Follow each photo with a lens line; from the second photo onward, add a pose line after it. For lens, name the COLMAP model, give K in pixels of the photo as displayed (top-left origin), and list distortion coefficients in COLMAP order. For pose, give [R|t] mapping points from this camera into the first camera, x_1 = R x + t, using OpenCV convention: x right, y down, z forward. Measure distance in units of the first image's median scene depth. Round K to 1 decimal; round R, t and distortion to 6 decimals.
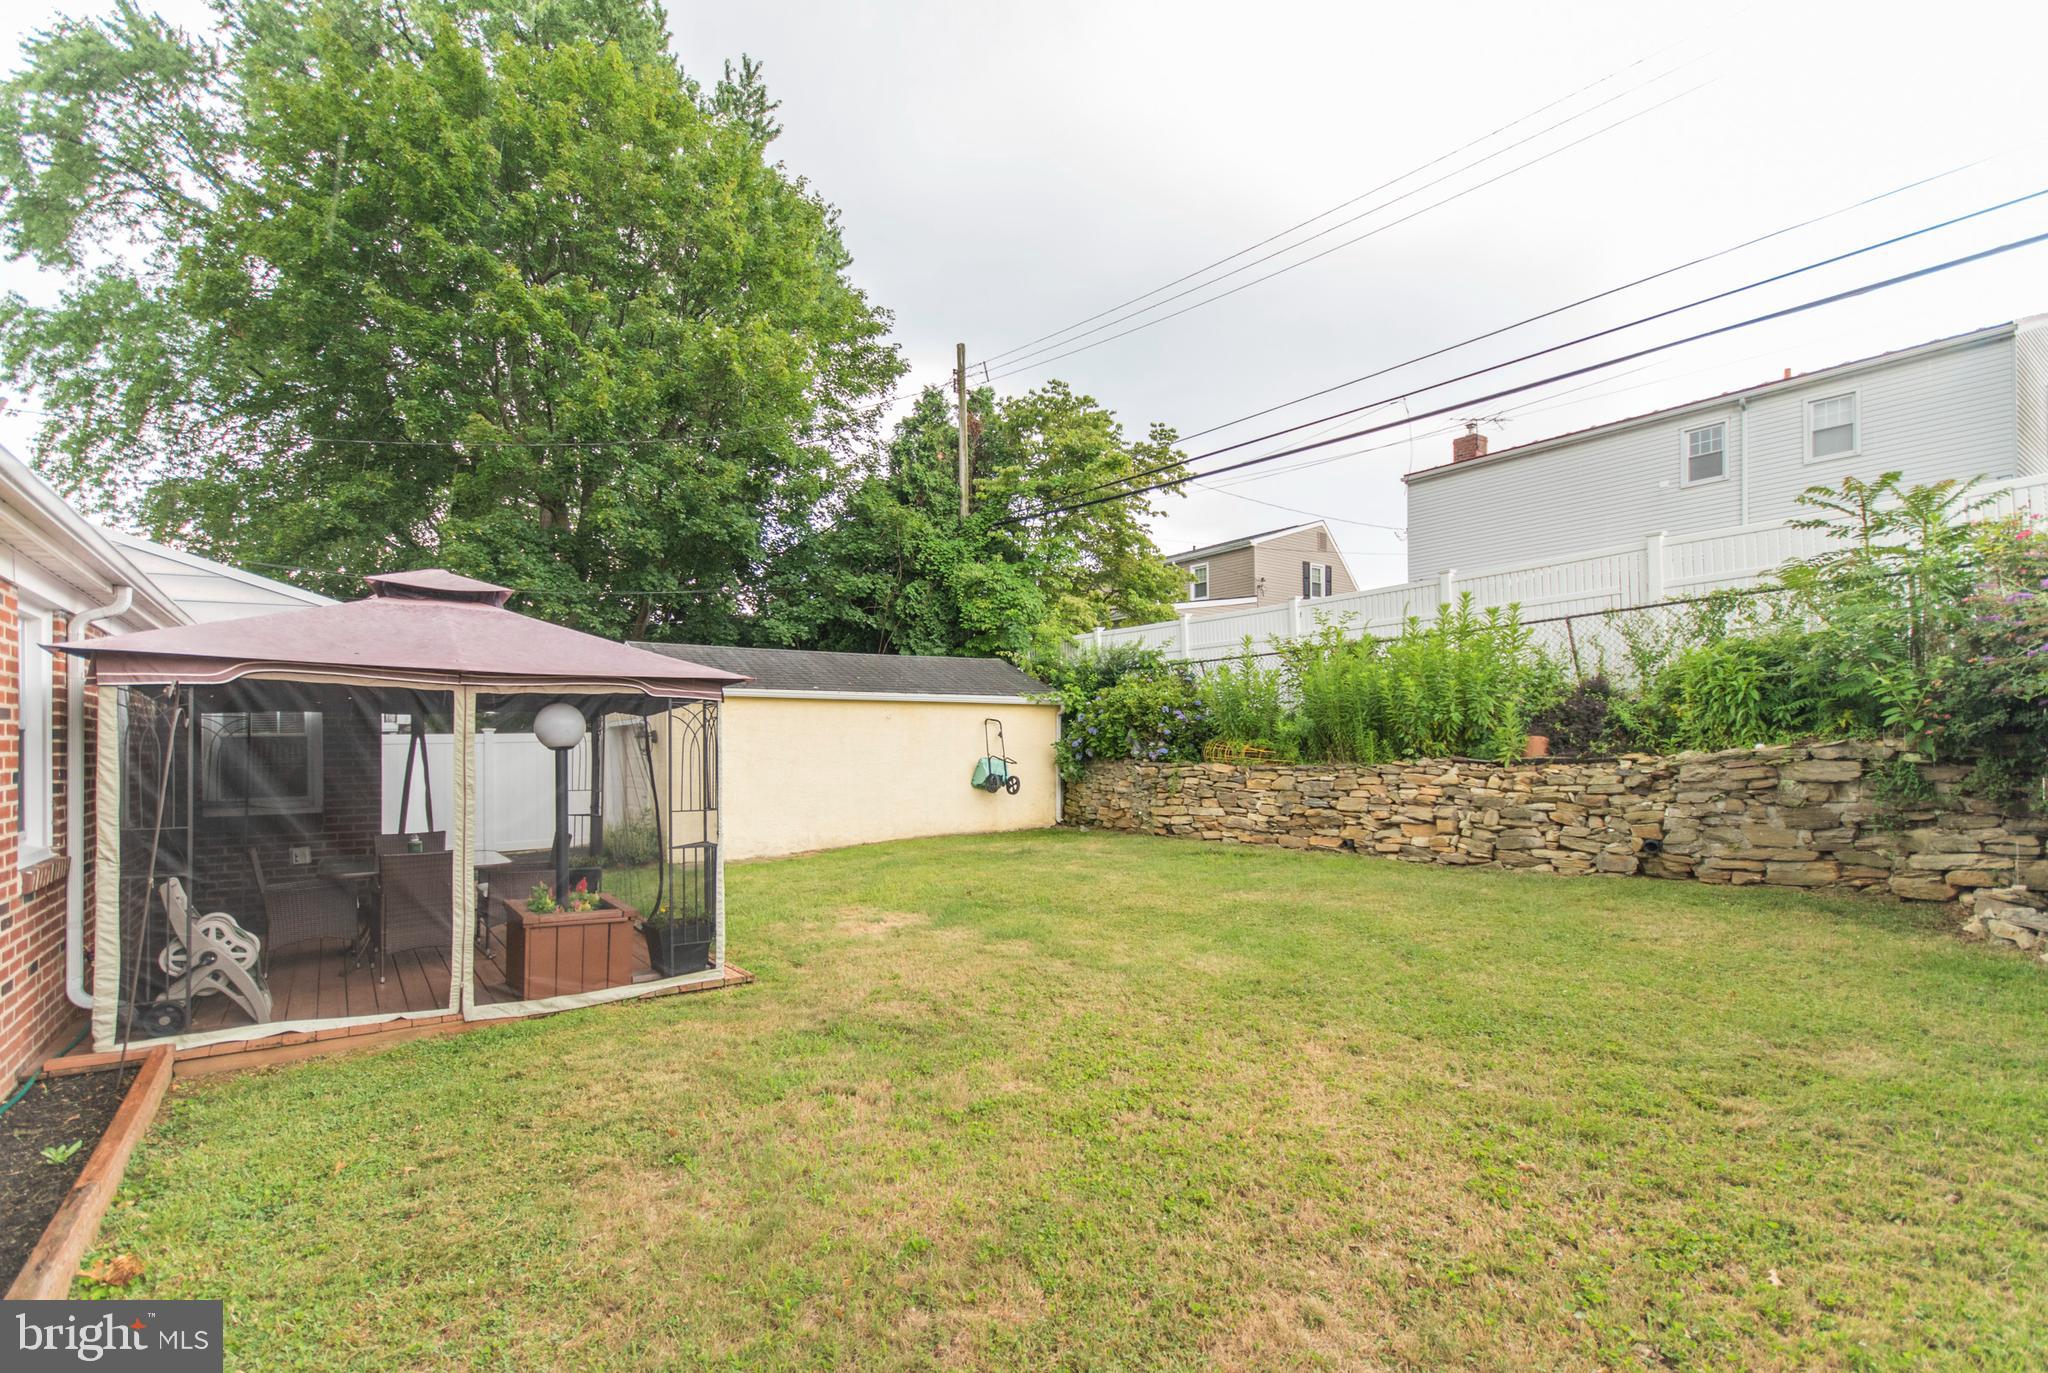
lens RADIAL K [[905.6, 0, 1011.8], [0, 905.6, 707.9], [0, 0, 1]] dist [0.001040, -0.005454]
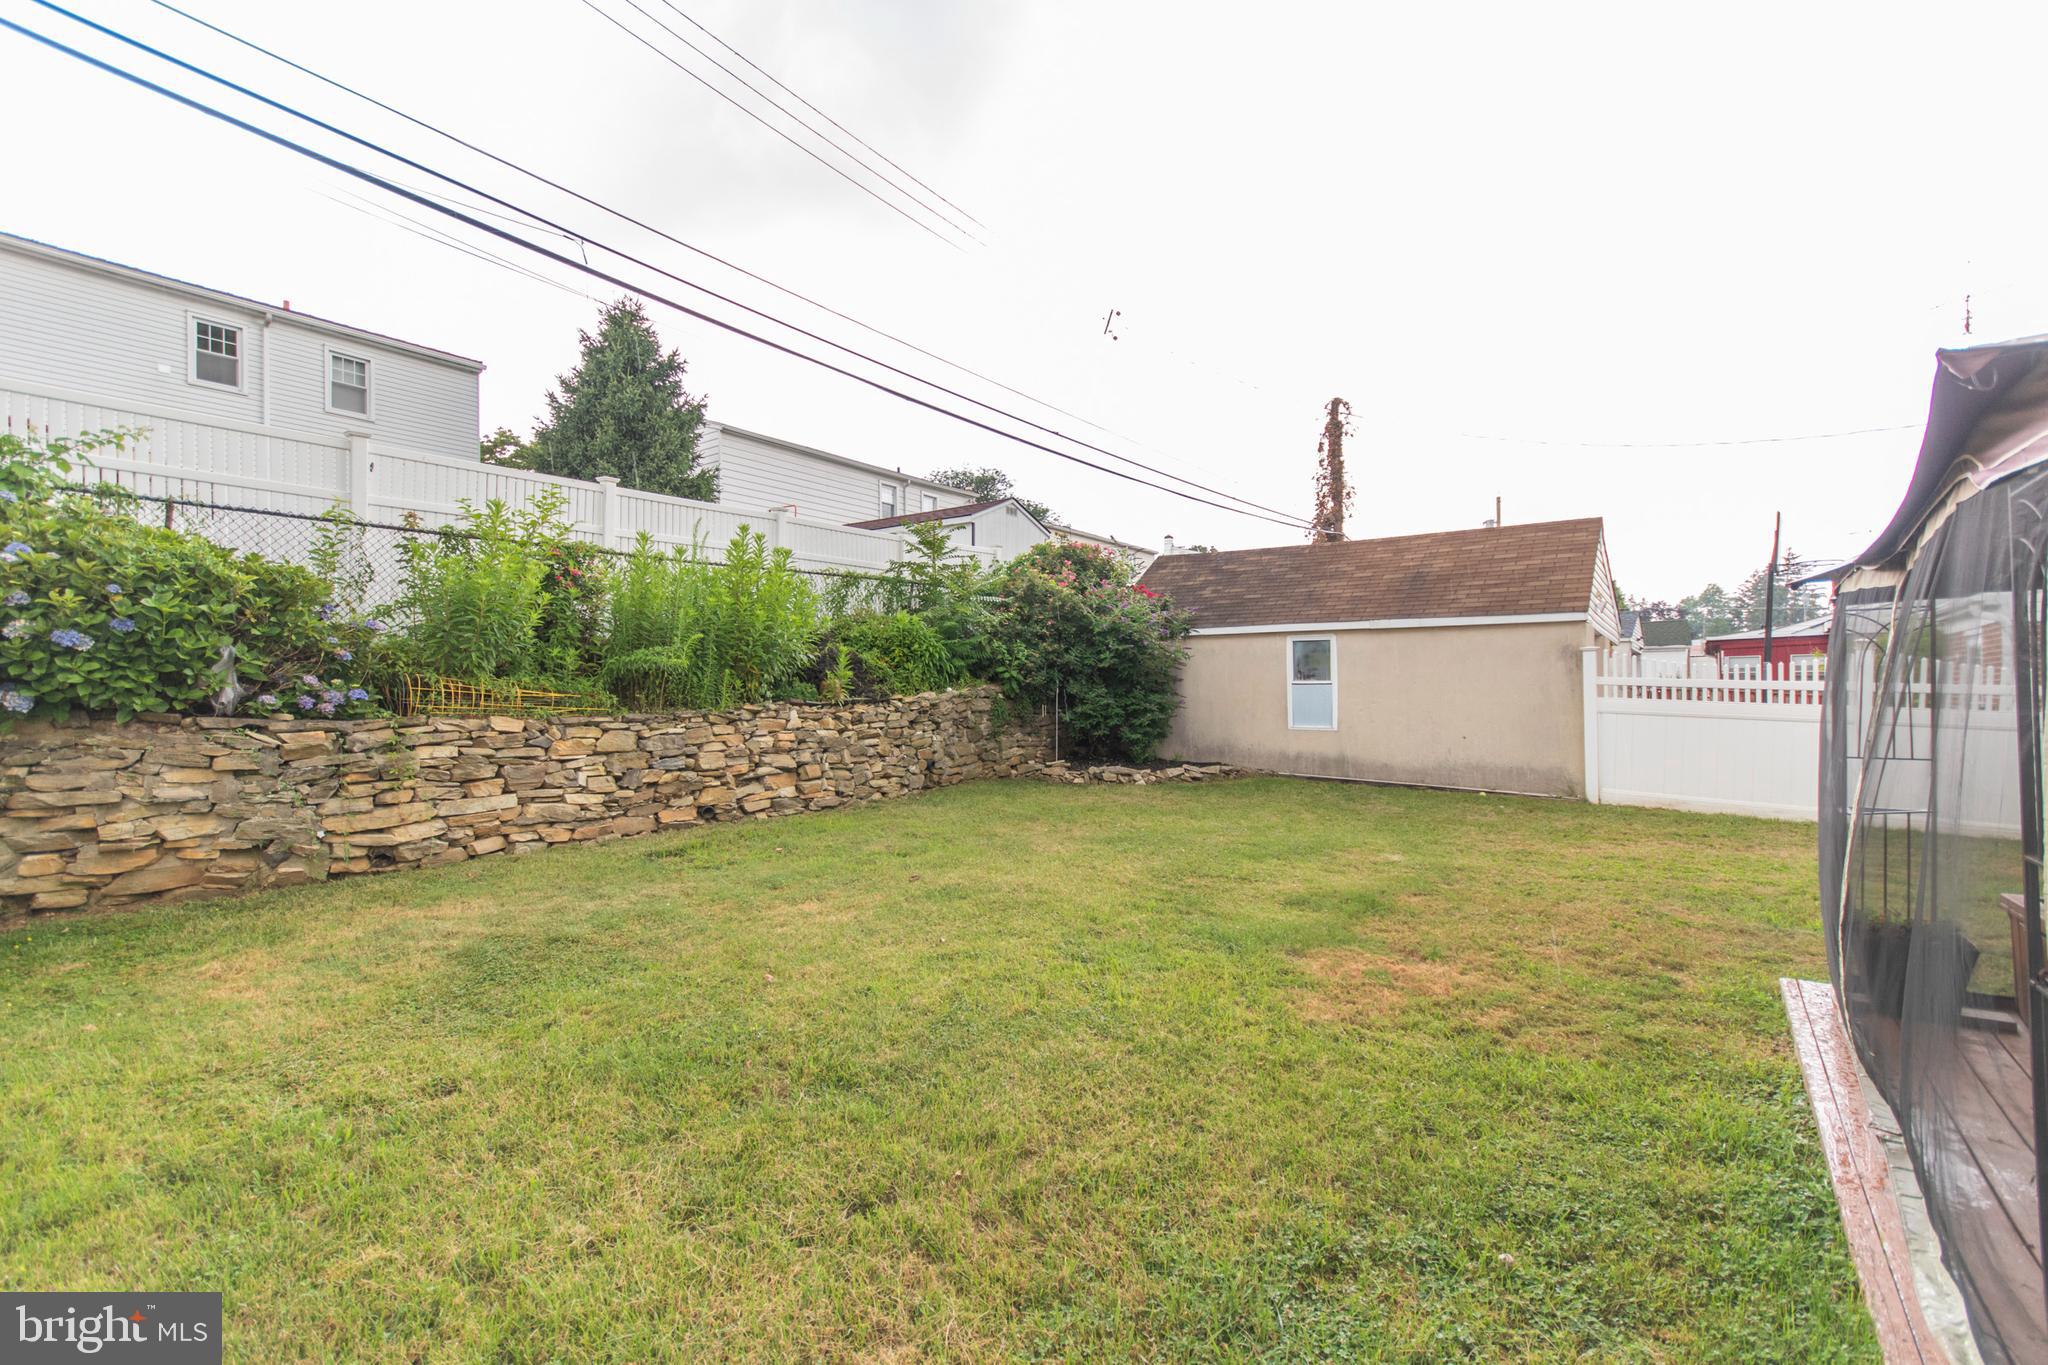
lens RADIAL K [[905.6, 0, 1011.8], [0, 905.6, 703.9], [0, 0, 1]] dist [0.001040, -0.005454]
pose [[-0.281868, 0.002203, 0.959451, -0.477736], [-0.026696, 0.999592, -0.010138, 0.060584], [-0.959082, -0.028471, -0.281694, 1.018455]]
